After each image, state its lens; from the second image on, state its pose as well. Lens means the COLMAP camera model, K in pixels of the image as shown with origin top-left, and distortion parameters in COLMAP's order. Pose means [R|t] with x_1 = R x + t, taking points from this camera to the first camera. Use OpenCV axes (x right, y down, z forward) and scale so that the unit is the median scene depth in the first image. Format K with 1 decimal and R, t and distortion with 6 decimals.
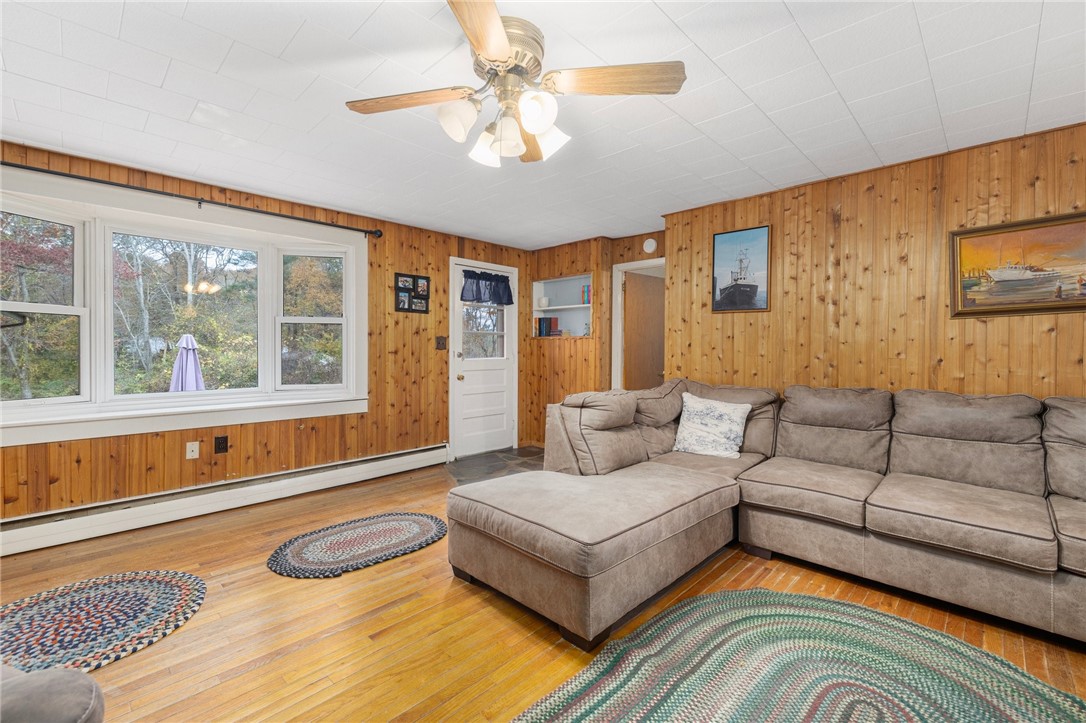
lens RADIAL K [[466.3, 0, 534.3], [0, 466.3, 350.7], [0, 0, 1]] dist [-0.000548, 0.000700]
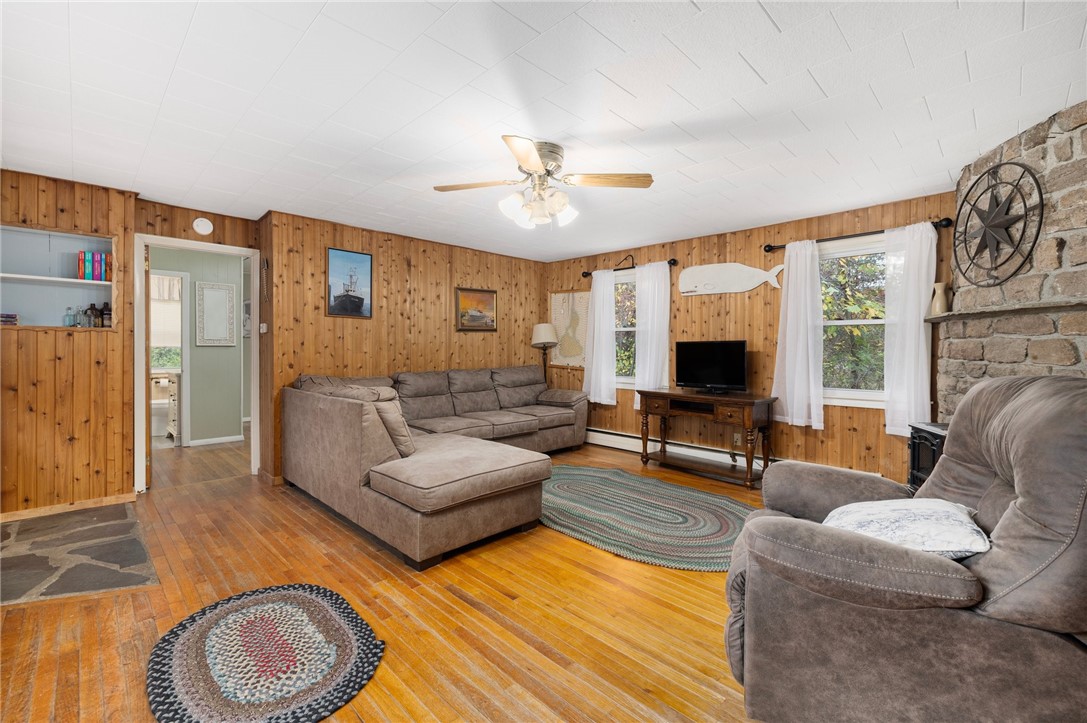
lens RADIAL K [[466.7, 0, 536.1], [0, 466.7, 353.4], [0, 0, 1]] dist [-0.000548, 0.000700]
pose [[0.006941, -0.015743, 0.999852, -0.824649], [-0.001930, 0.999874, 0.015757, -0.008677], [-0.999974, -0.002039, 0.006910, 0.515201]]
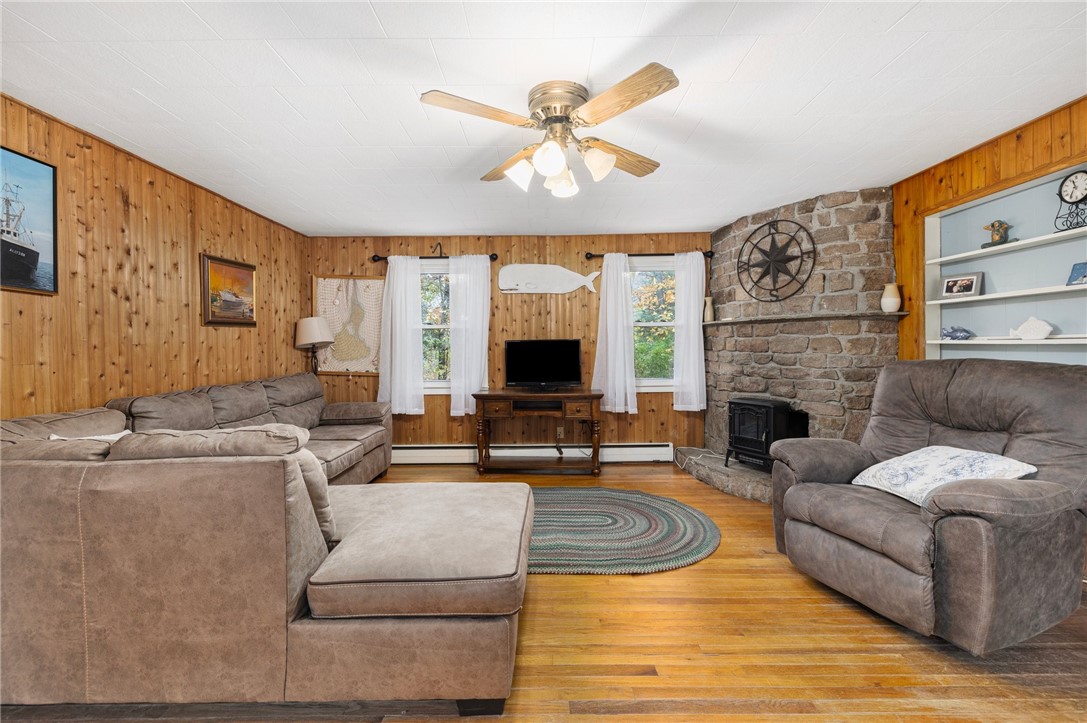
lens RADIAL K [[466.7, 0, 540.3], [0, 466.7, 351.6], [0, 0, 1]] dist [-0.000548, 0.000700]
pose [[-0.706123, -0.003273, 0.708082, -0.452668], [0.009339, 0.999859, 0.013935, -0.008299], [-0.708028, 0.016452, -0.705993, 0.974667]]
